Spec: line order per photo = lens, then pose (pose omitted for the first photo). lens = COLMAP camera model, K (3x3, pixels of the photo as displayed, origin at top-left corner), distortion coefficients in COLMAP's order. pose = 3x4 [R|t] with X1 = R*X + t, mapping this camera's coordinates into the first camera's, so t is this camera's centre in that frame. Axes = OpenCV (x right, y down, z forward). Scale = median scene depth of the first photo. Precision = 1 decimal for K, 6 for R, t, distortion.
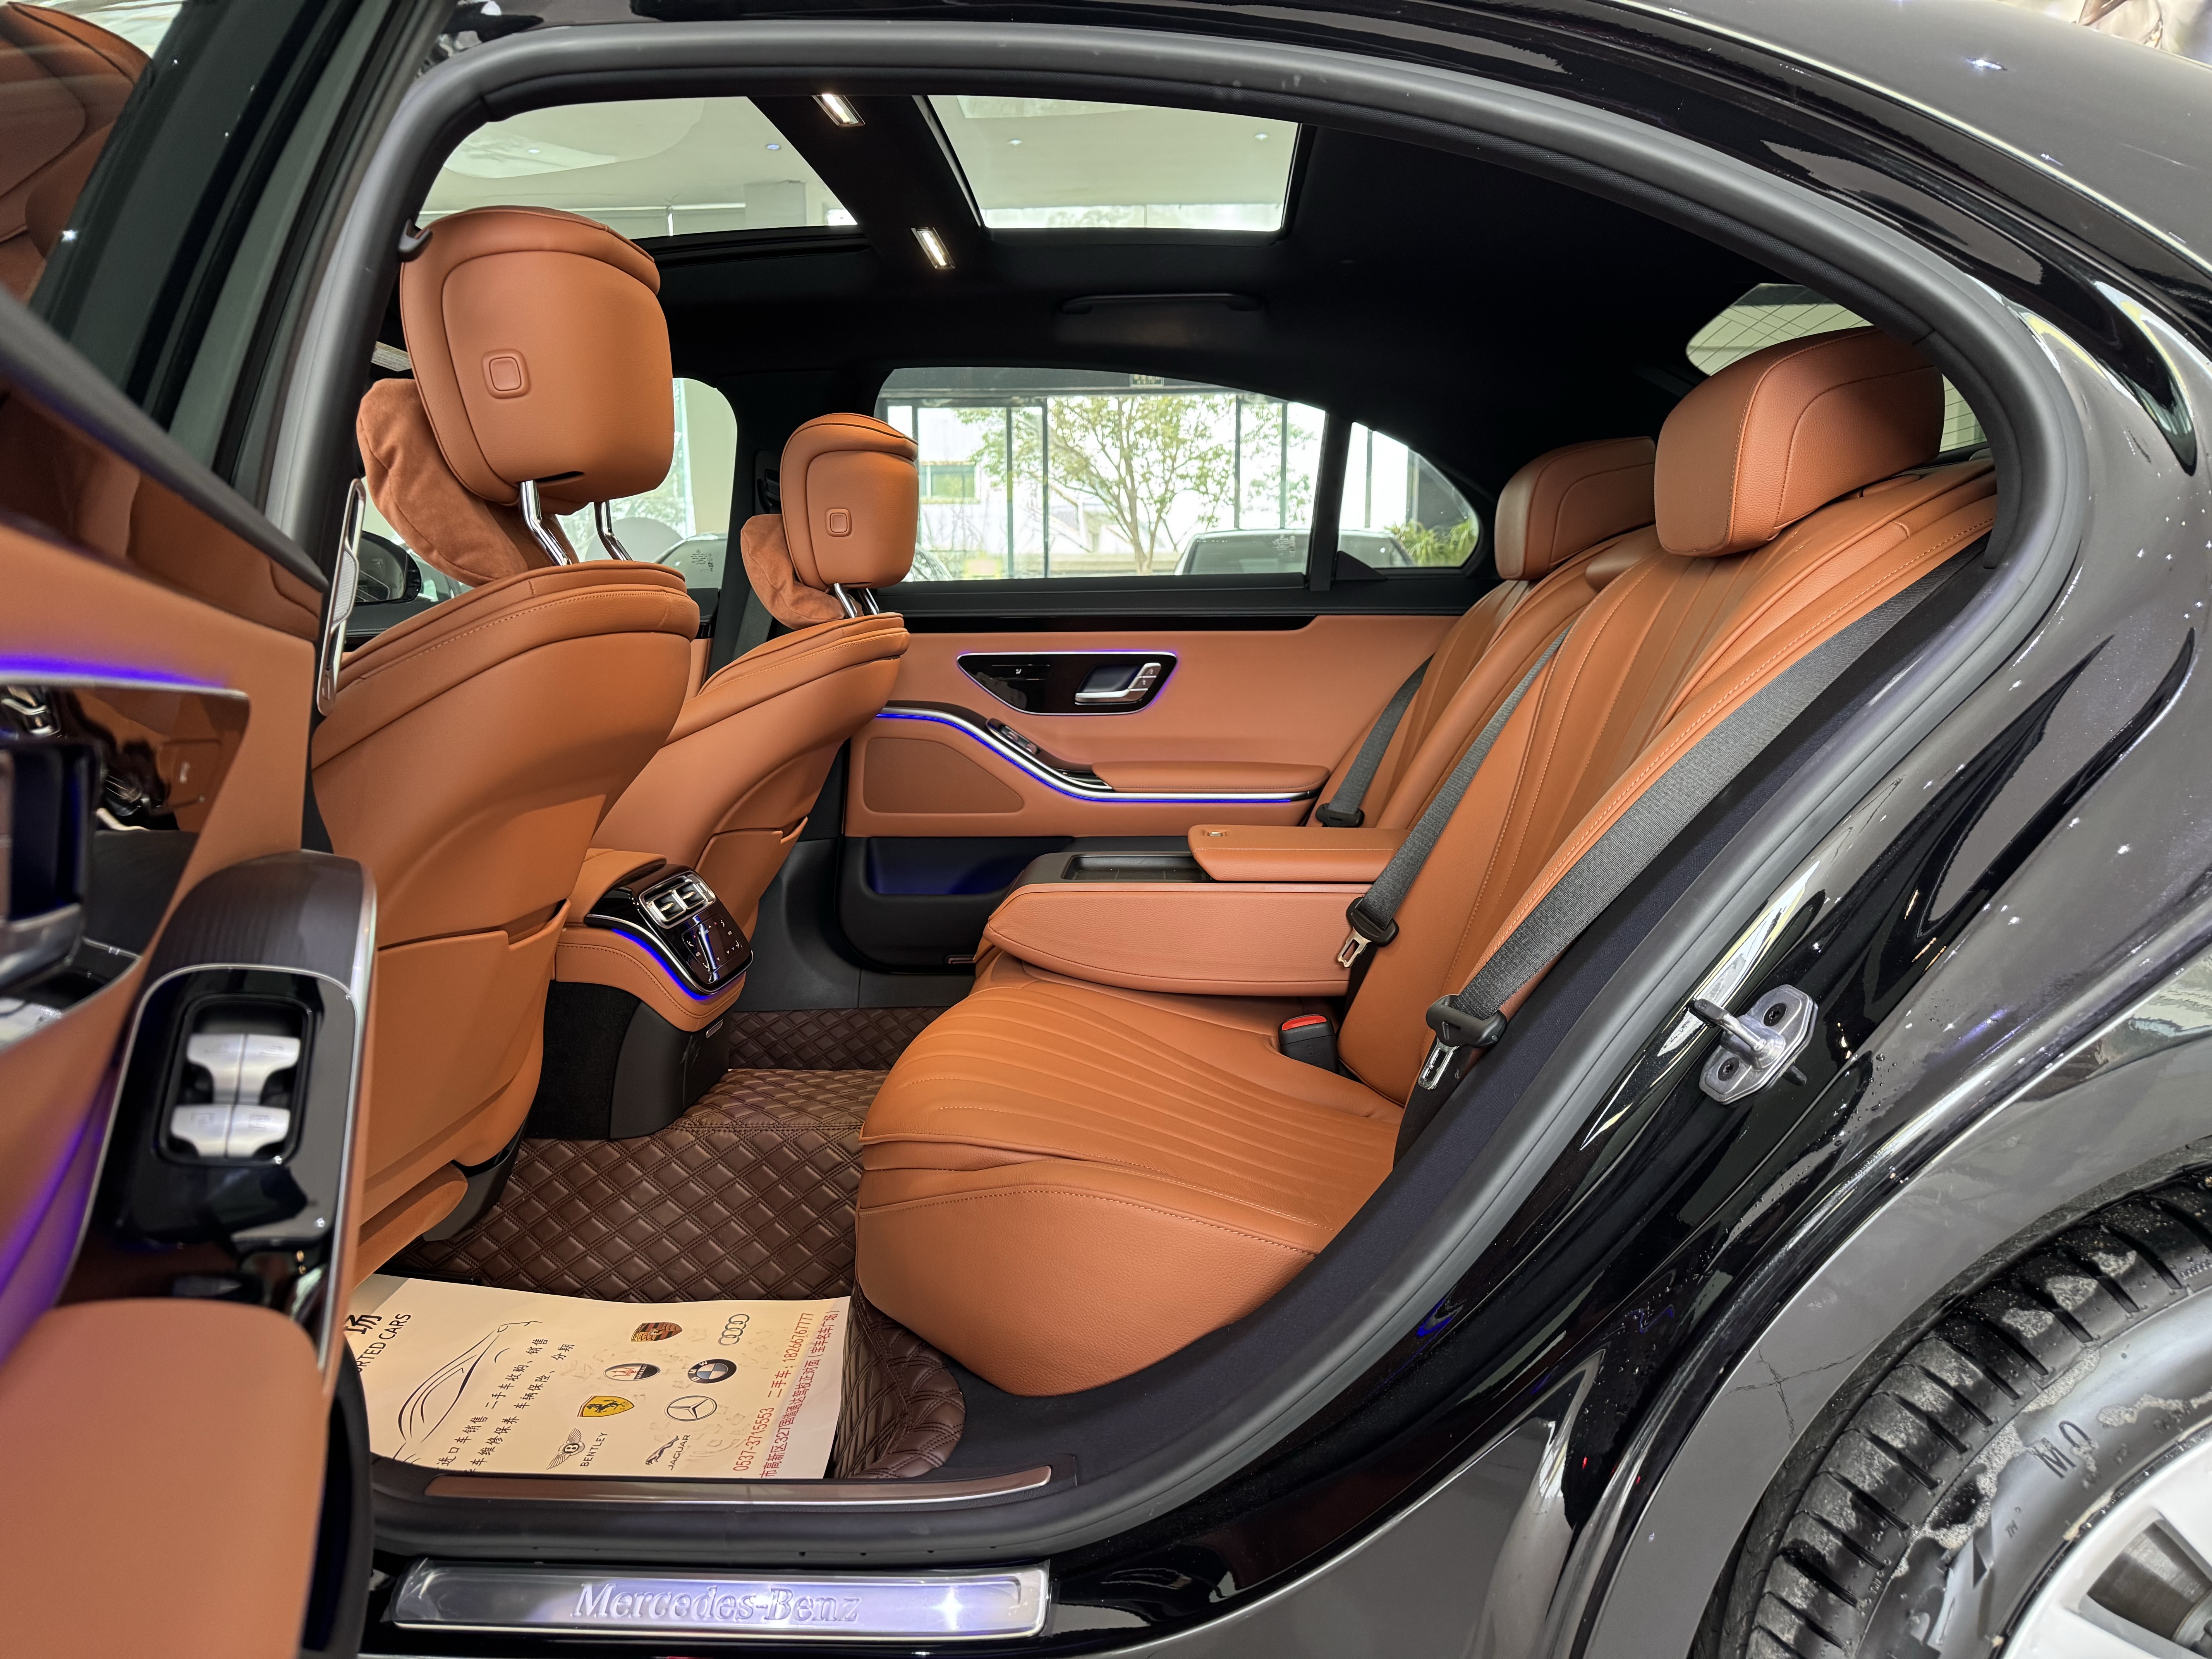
lens RADIAL K [[1567.4, 0, 1106.0], [0, 1567.4, 829.5], [0, 0, 1]] dist [0.088047, -0.155729]
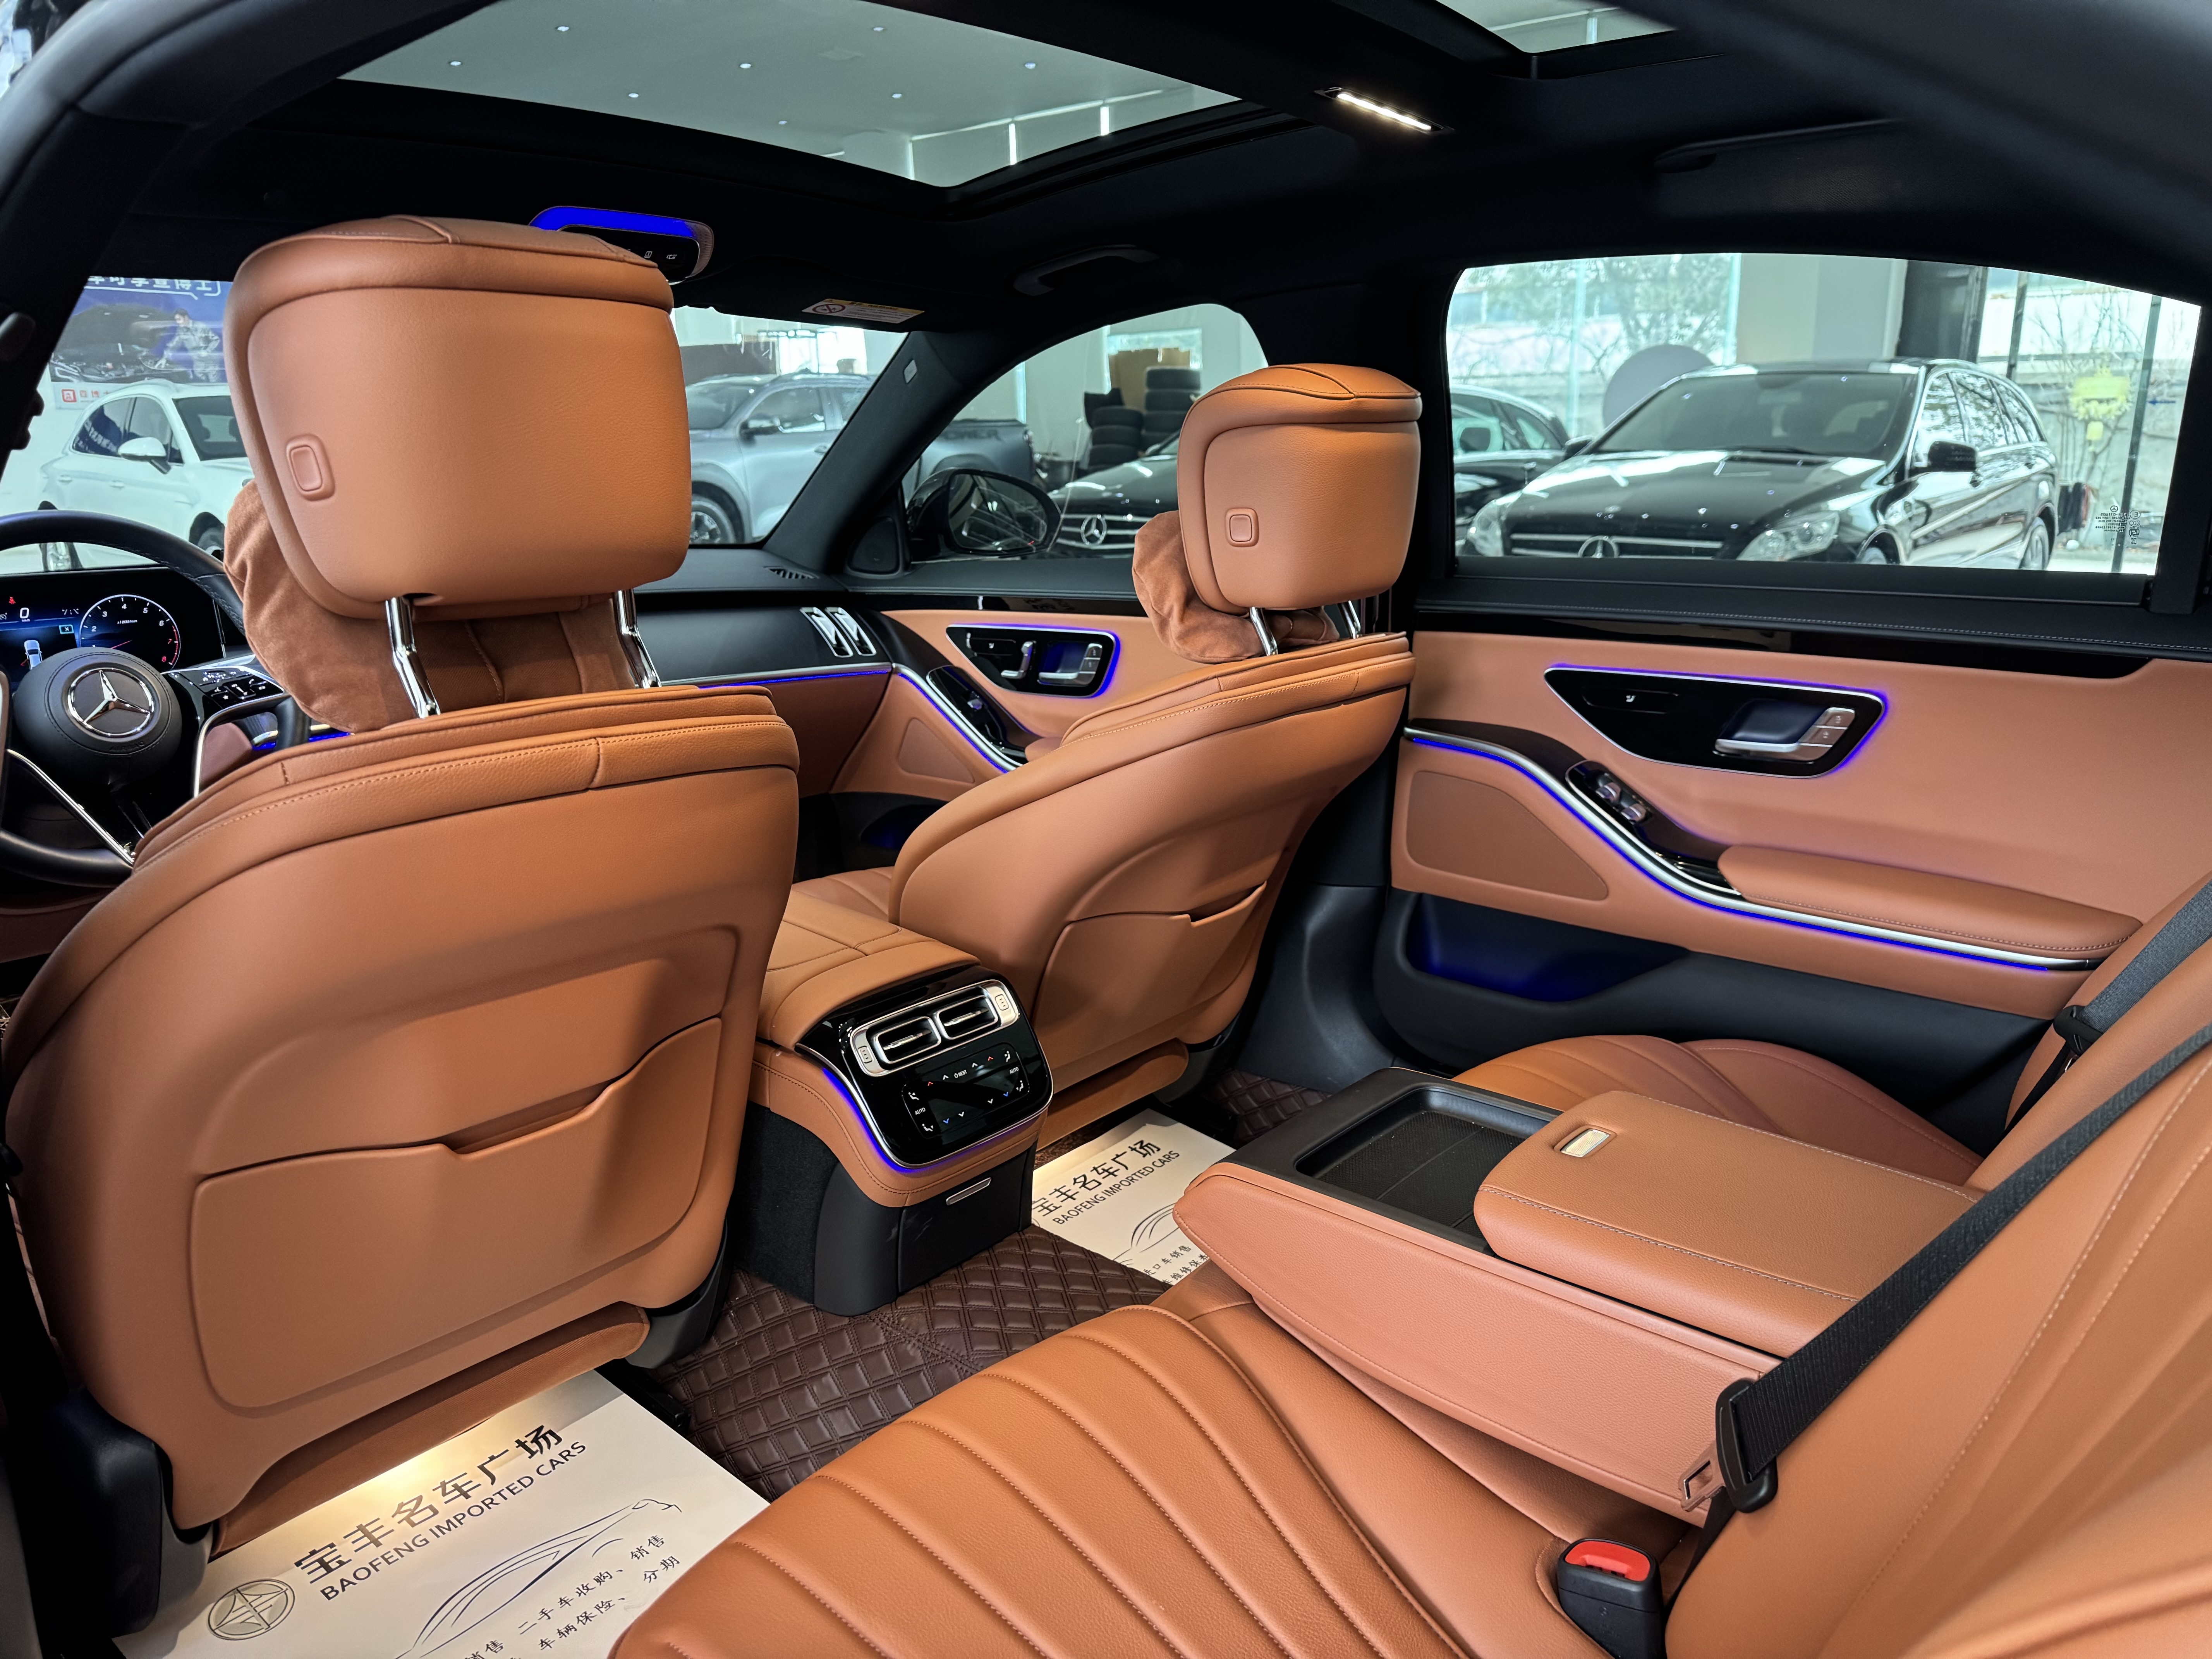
lens RADIAL K [[1580.8, 0, 1108.5], [0, 1580.8, 822.3], [0, 0, 1]] dist [0.083974, -0.104558]
pose [[0.791614, 0.146398, -0.593225, 0.230737], [-0.078997, 0.987246, 0.138220, -0.157608], [0.605894, -0.062554, 0.793083, 0.382909]]
